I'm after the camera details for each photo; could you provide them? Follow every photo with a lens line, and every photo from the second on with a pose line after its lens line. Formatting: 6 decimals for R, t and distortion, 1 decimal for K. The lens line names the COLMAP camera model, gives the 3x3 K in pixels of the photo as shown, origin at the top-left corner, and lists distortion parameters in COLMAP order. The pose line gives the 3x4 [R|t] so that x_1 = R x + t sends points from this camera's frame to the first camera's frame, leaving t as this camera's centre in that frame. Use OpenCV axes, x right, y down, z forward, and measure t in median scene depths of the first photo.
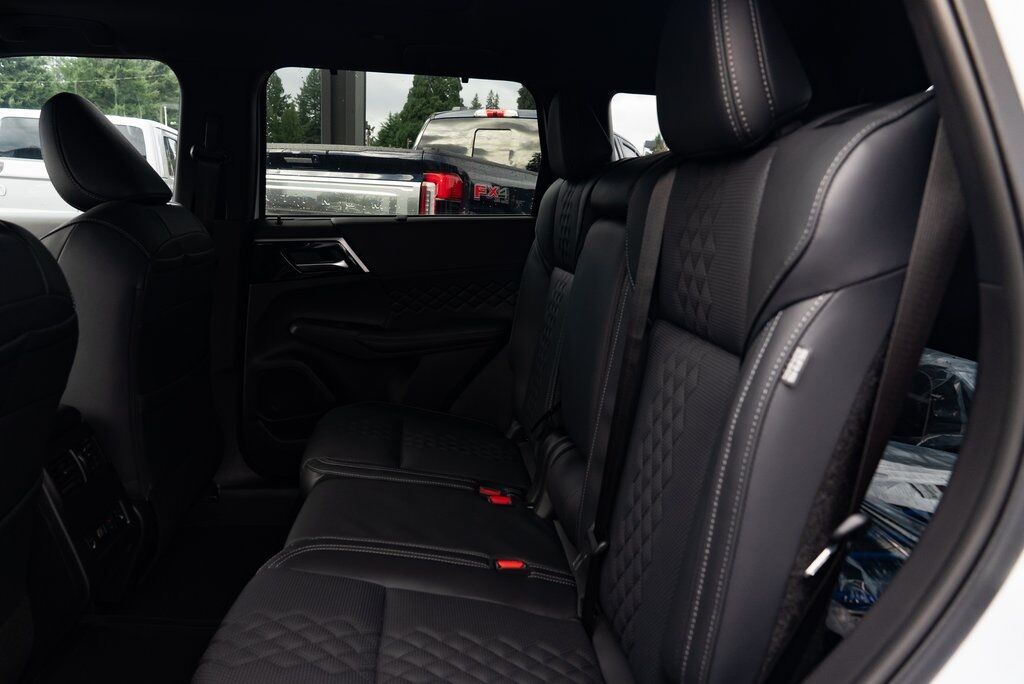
lens RADIAL K [[706.5, 0, 511.1], [0, 706.5, 340.3], [0, 0, 1]] dist [-0.030421, 0.020835]
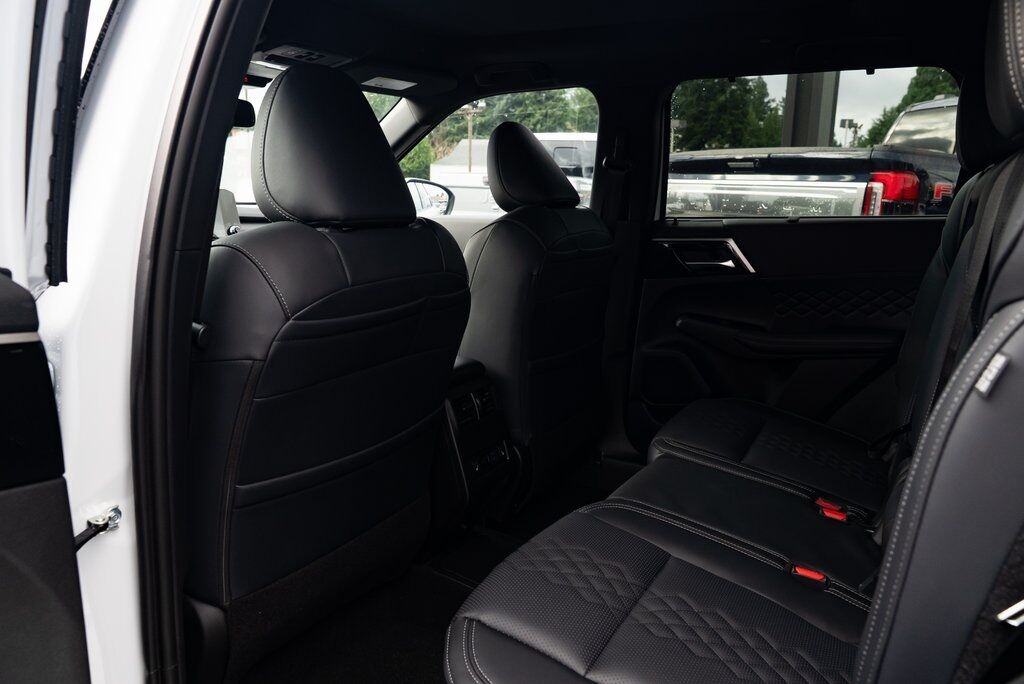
lens RADIAL K [[706.5, 0, 508.8], [0, 706.5, 340.0], [0, 0, 1]] dist [-0.030421, 0.020835]
pose [[0.797087, 0.095994, -0.596186, 0.130551], [-0.100647, 0.994593, 0.025581, 0.009608], [0.595418, 0.039614, 0.802439, -0.019341]]
